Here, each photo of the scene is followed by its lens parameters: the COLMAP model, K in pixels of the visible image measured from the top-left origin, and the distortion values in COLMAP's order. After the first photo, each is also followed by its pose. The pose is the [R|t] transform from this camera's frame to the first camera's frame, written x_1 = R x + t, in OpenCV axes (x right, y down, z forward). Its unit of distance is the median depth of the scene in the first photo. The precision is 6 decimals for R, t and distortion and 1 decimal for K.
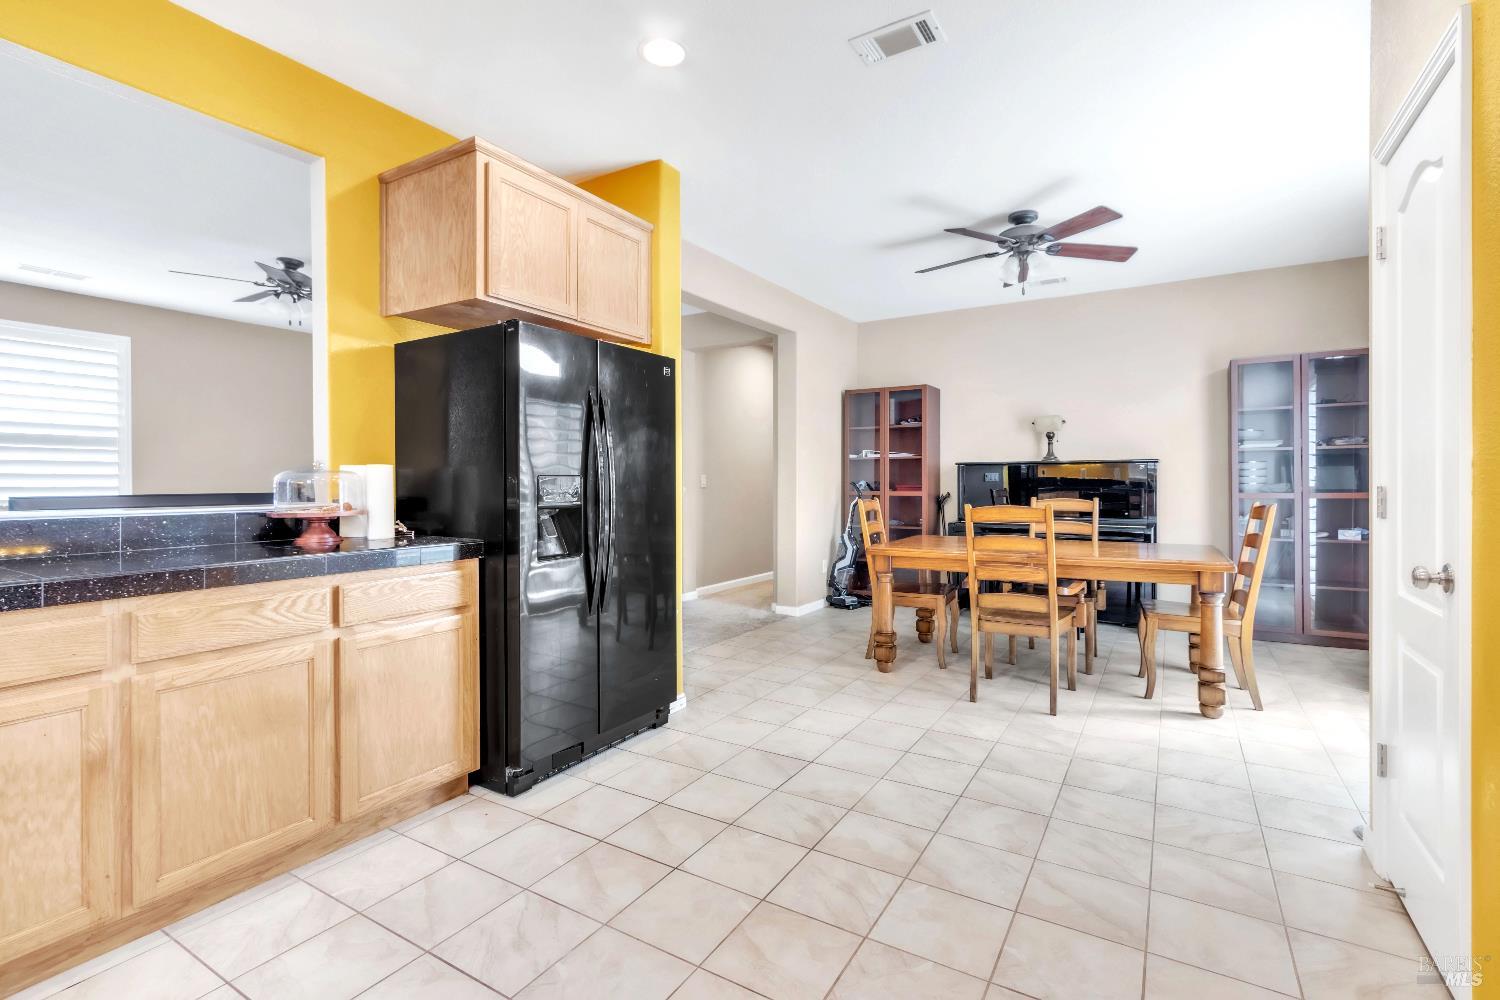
lens RADIAL K [[689.1, 0, 747.3], [0, 689.1, 482.6], [0, 0, 1]] dist [0.000311, -0.001216]
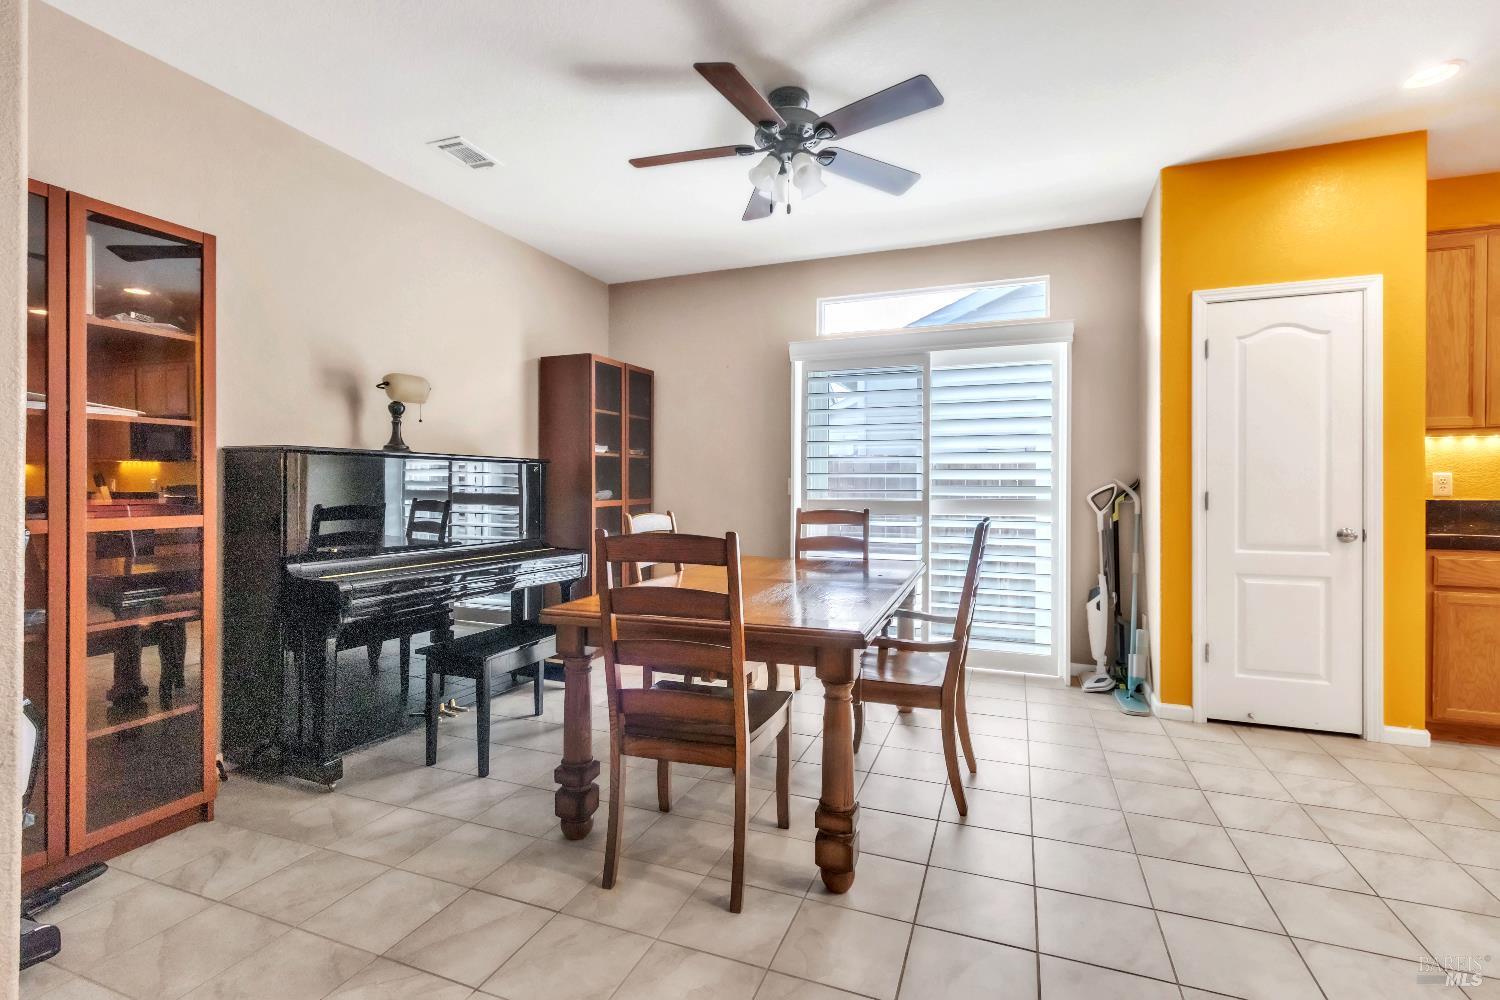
lens RADIAL K [[689.1, 0, 747.3], [0, 689.1, 482.6], [0, 0, 1]] dist [0.000311, -0.001216]
pose [[-0.177619, 0.005310, 0.984085, -0.218036], [0.001997, 0.999985, -0.005035, -0.003478], [-0.984097, 0.001071, -0.177627, 0.962717]]
